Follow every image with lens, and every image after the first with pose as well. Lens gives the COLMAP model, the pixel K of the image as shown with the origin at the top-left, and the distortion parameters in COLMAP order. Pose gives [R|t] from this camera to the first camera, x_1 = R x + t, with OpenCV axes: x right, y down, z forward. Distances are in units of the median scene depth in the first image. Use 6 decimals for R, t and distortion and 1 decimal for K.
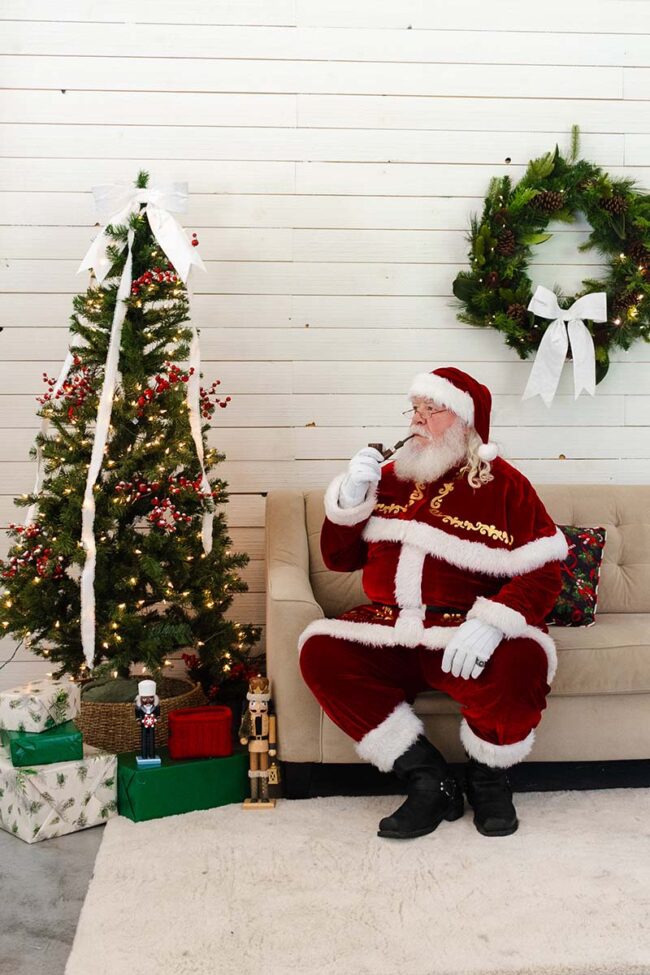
lens RADIAL K [[1209.4, 0, 304.0], [0, 1209.4, 465.0], [0, 0, 1]] dist [0.009354, 0.000000]
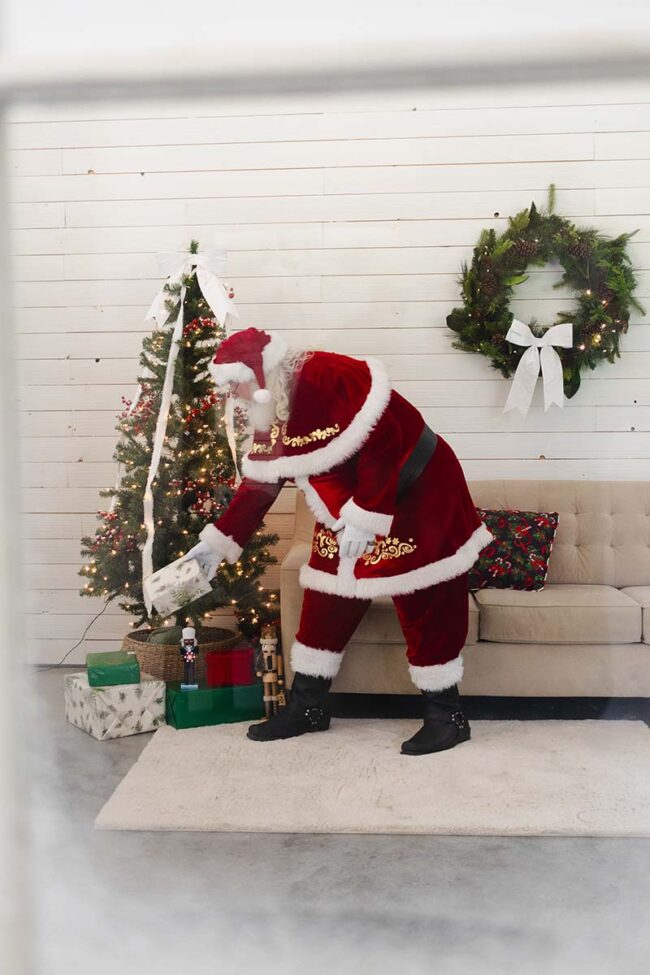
lens RADIAL K [[1222.4, 0, 315.7], [0, 1222.4, 486.3], [0, 0, 1]] dist [0.022760, 0.000000]
pose [[0.988341, 0.001985, -0.152244, 0.203642], [0.003445, 0.999367, 0.035400, -0.025356], [0.152218, -0.035512, 0.987709, -0.299285]]
